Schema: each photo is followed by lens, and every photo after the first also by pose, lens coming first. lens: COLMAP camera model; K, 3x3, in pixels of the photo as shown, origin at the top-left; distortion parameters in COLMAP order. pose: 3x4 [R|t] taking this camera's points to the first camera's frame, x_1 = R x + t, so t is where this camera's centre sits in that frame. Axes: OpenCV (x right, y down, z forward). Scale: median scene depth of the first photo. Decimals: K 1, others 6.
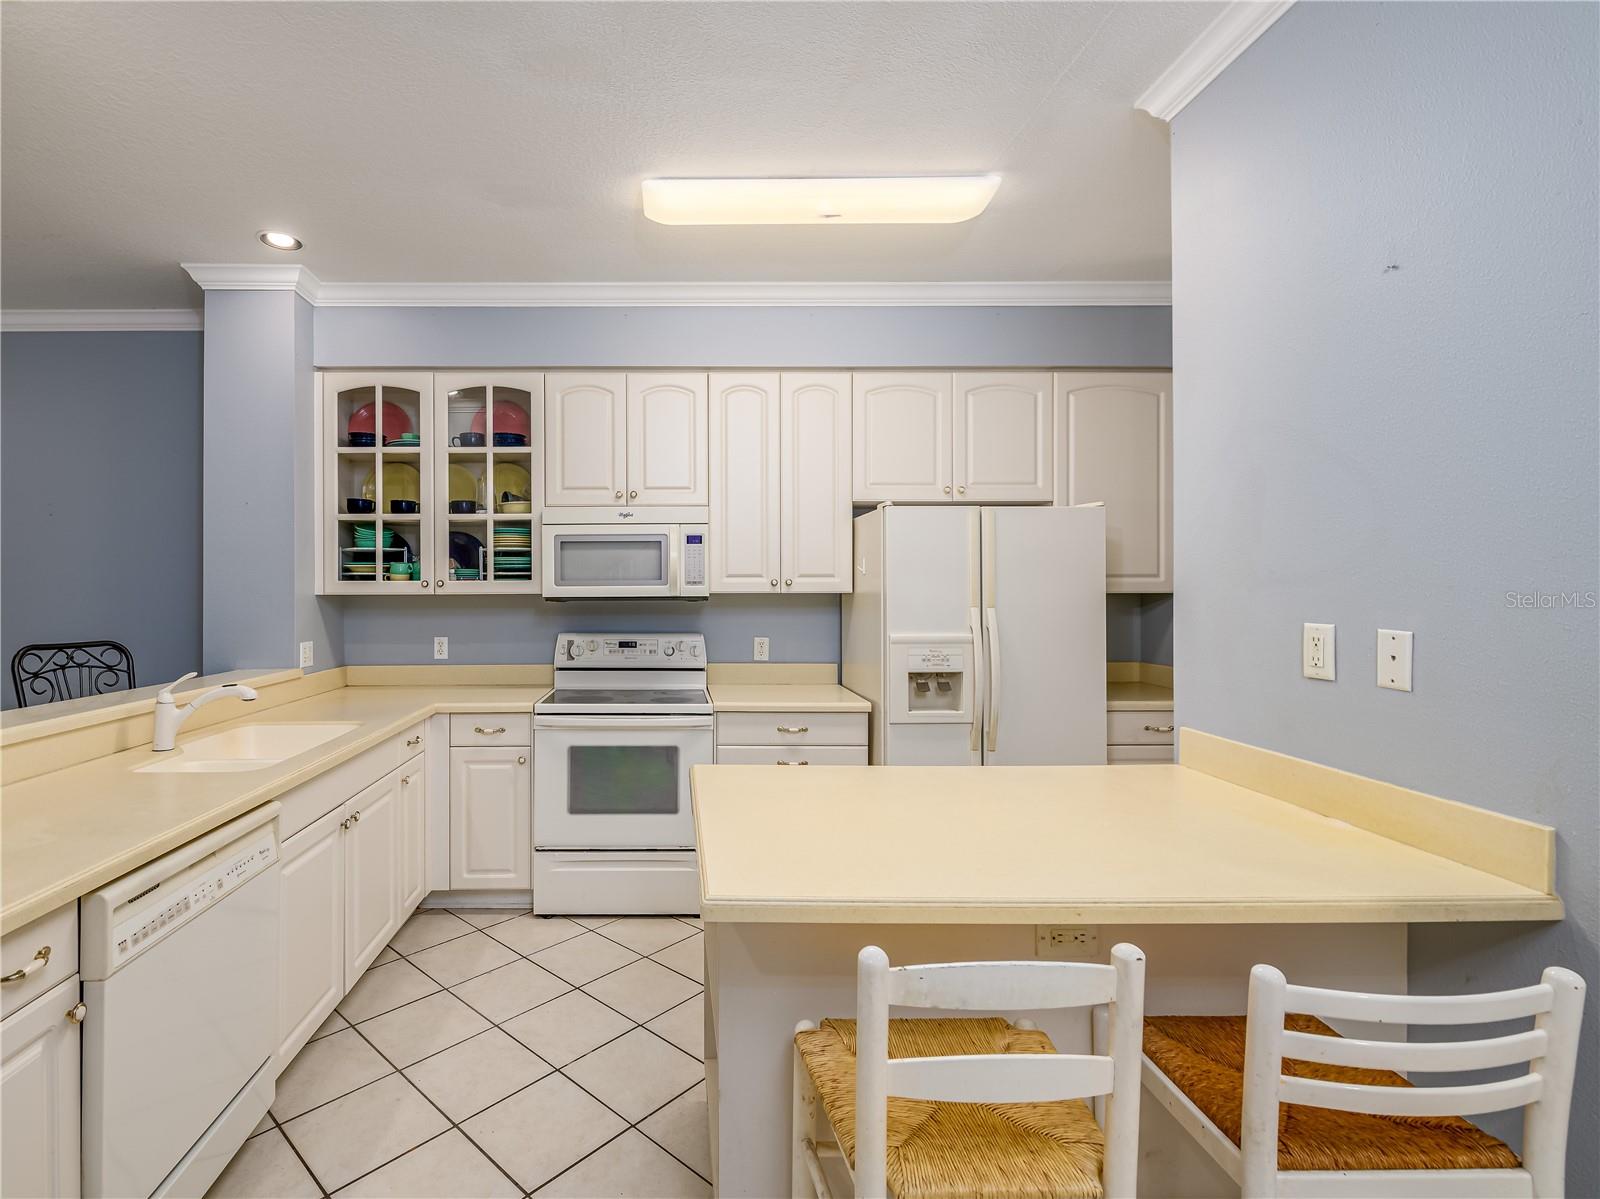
lens RADIAL K [[753.3, 0, 683.7], [0, 753.3, 599.6], [0, 0, 1]] dist [0.002283, 0.000219]
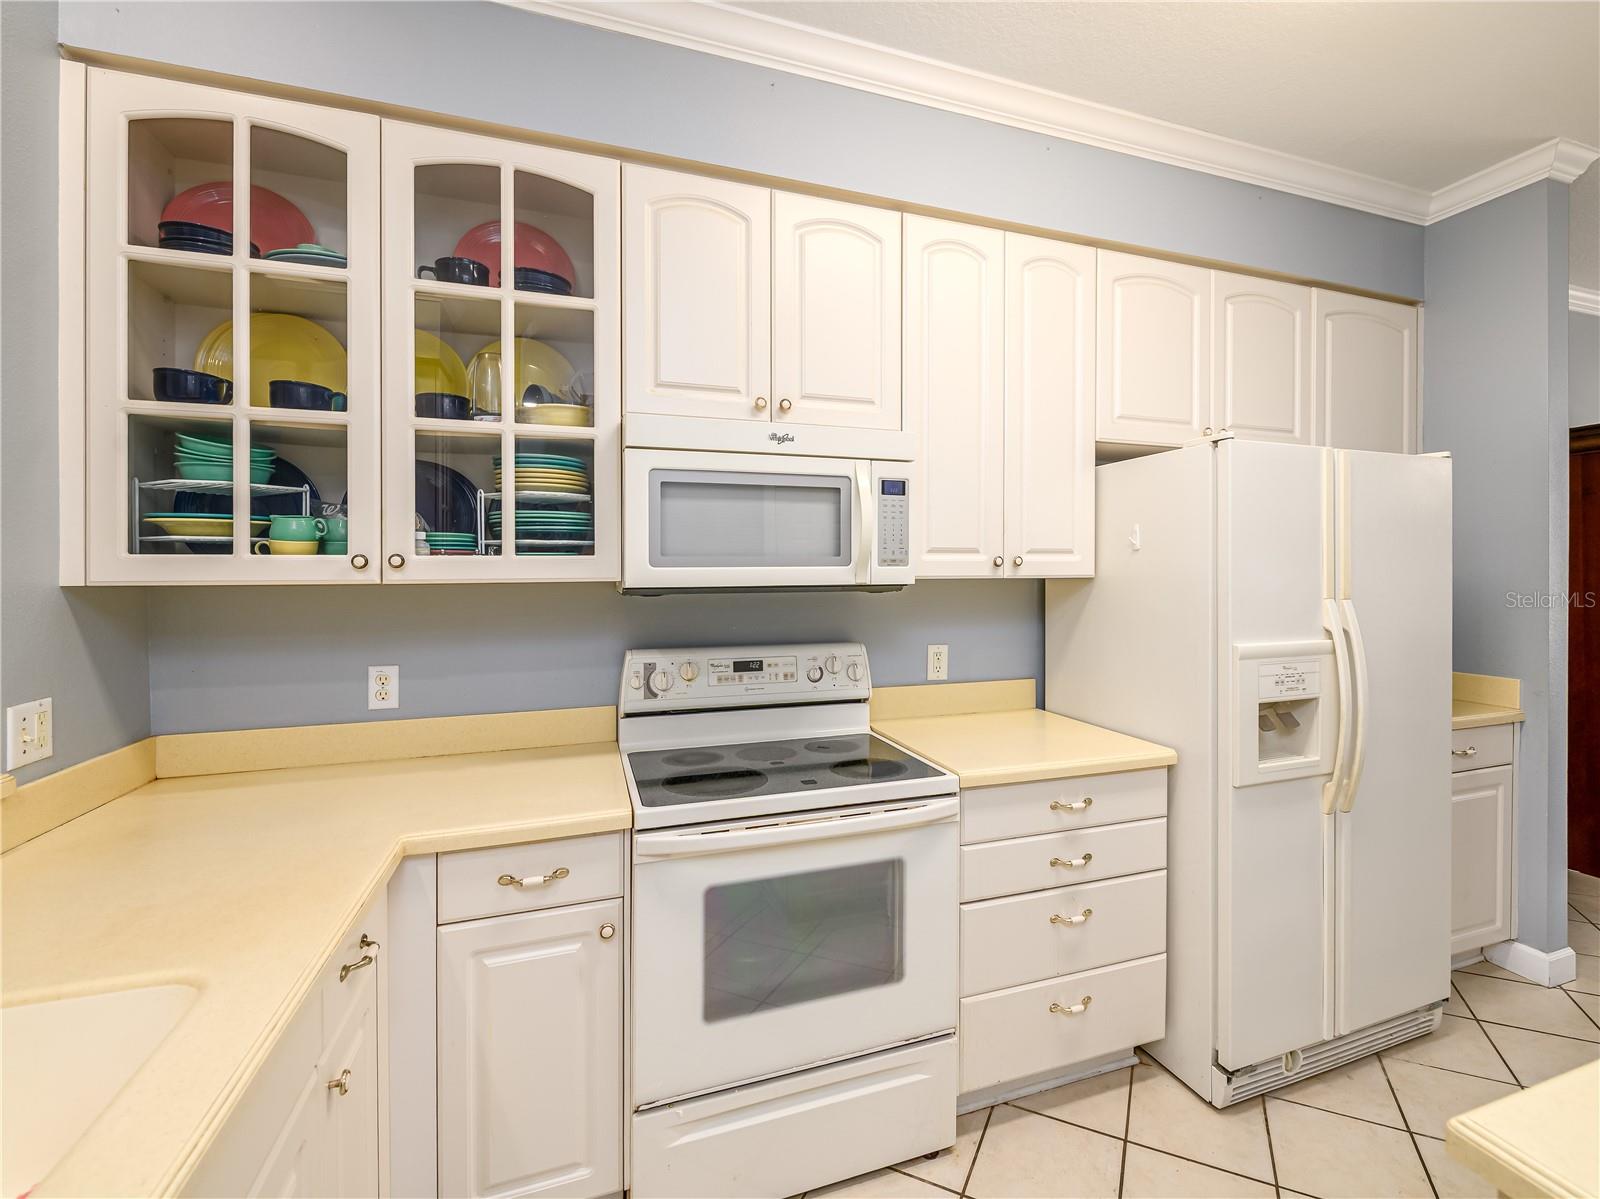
lens RADIAL K [[718.6, 0, 835.4], [0, 718.6, 575.5], [0, 0, 1]] dist [-0.002387, -0.001293]
pose [[0.946953, -0.002549, 0.321363, -0.203745], [0.004622, 0.999973, -0.005688, -0.008289], [-0.321339, 0.006872, 0.946939, 0.476047]]
